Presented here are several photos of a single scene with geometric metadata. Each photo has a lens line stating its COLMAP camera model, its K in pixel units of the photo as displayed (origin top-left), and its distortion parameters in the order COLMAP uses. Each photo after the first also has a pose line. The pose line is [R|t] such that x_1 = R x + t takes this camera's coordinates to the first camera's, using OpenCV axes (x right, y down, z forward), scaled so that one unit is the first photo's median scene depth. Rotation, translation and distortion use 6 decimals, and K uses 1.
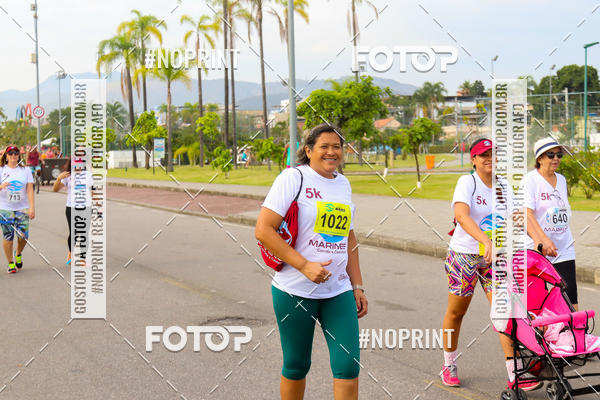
lens RADIAL K [[2739.2, 0, 298.2], [0, 2739.2, 178.0], [0, 0, 1]] dist [1.277390, 3.752114]
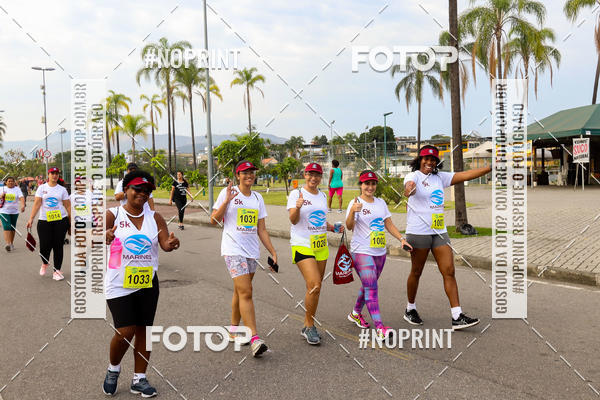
lens RADIAL K [[2574.4, 0, 312.7], [0, 2574.4, 182.7], [0, 0, 1]] dist [5.232113, 1.552459]
pose [[0.999884, -0.004922, 0.014388, 0.036198], [0.005132, 0.999880, -0.014587, 0.016080], [-0.014315, 0.014660, 0.999790, -0.557822]]
